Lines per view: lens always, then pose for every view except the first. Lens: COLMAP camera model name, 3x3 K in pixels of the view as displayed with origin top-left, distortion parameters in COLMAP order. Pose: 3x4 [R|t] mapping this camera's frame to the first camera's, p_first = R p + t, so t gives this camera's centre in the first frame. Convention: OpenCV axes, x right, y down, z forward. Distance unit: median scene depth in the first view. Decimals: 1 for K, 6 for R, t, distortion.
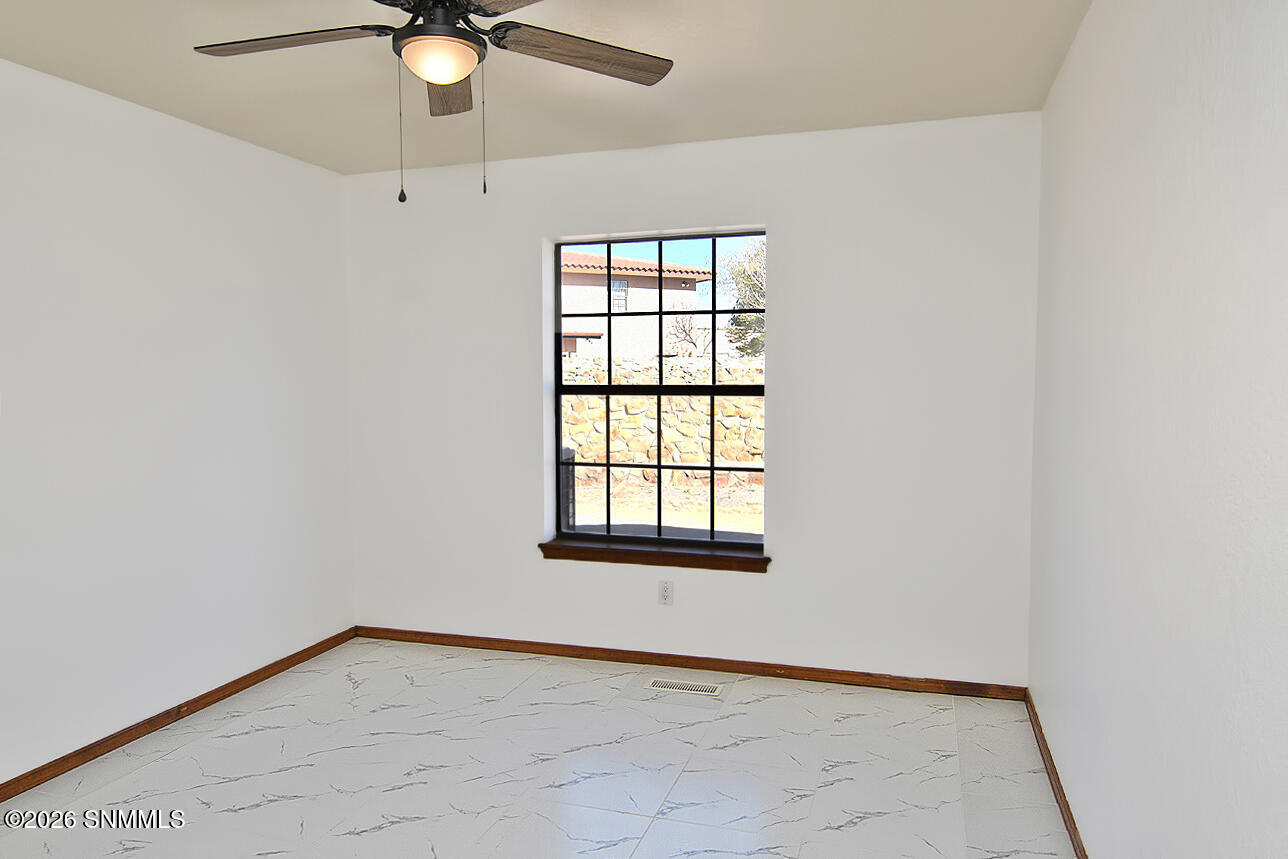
lens RADIAL K [[874.8, 0, 648.3], [0, 874.8, 407.2], [0, 0, 1]] dist [0.003953, 0.003232]
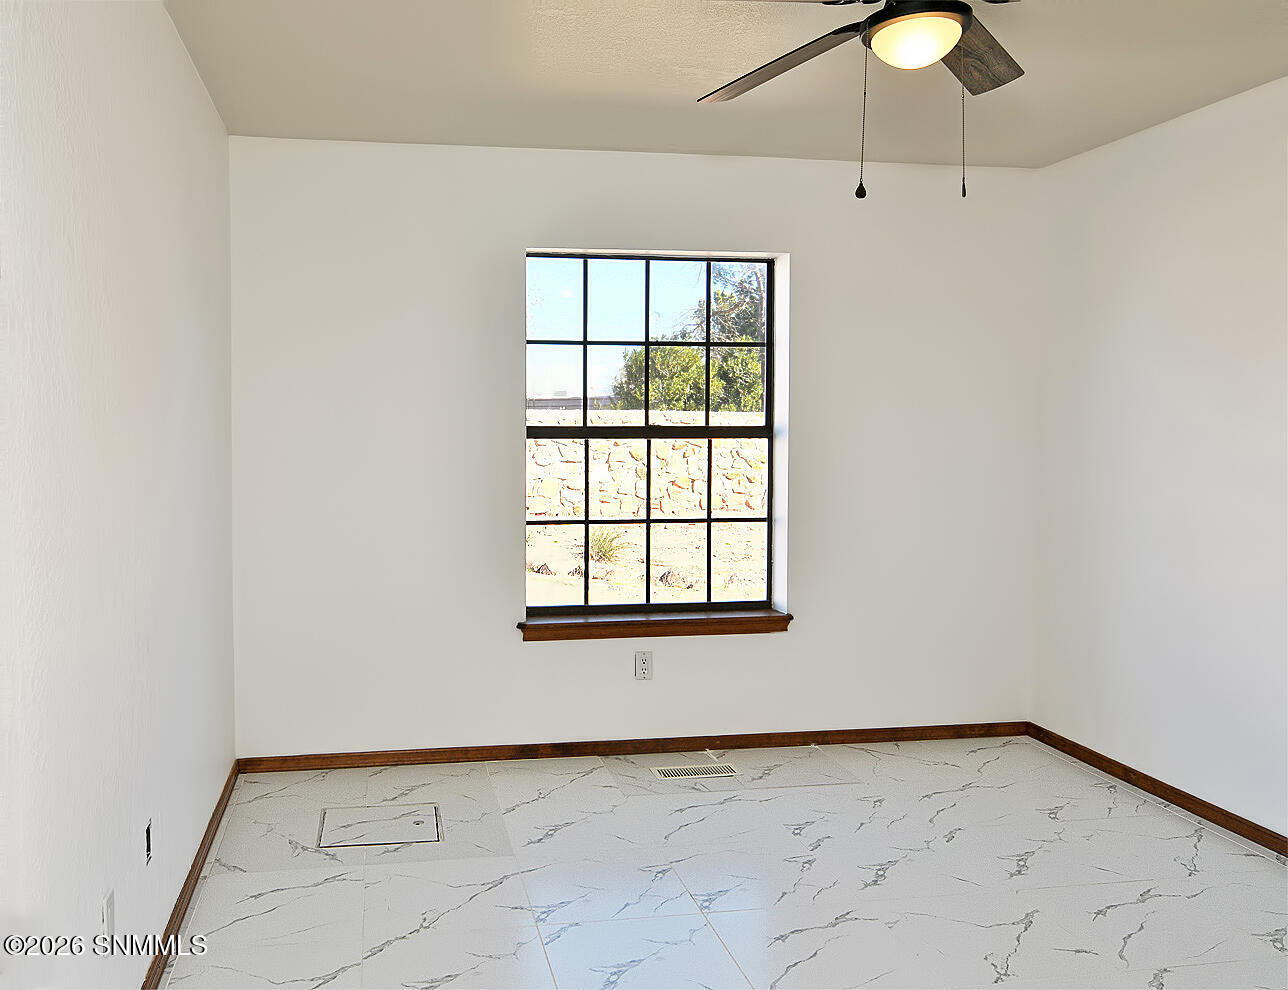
lens RADIAL K [[984.8, 0, 643.9], [0, 984.8, 433.3], [0, 0, 1]] dist [0.003849, 0.001986]
pose [[0.905628, -0.007086, 0.424014, -0.406360], [0.015304, 0.999755, -0.015981, -0.003229], [-0.423797, 0.020962, 0.905515, 0.124714]]
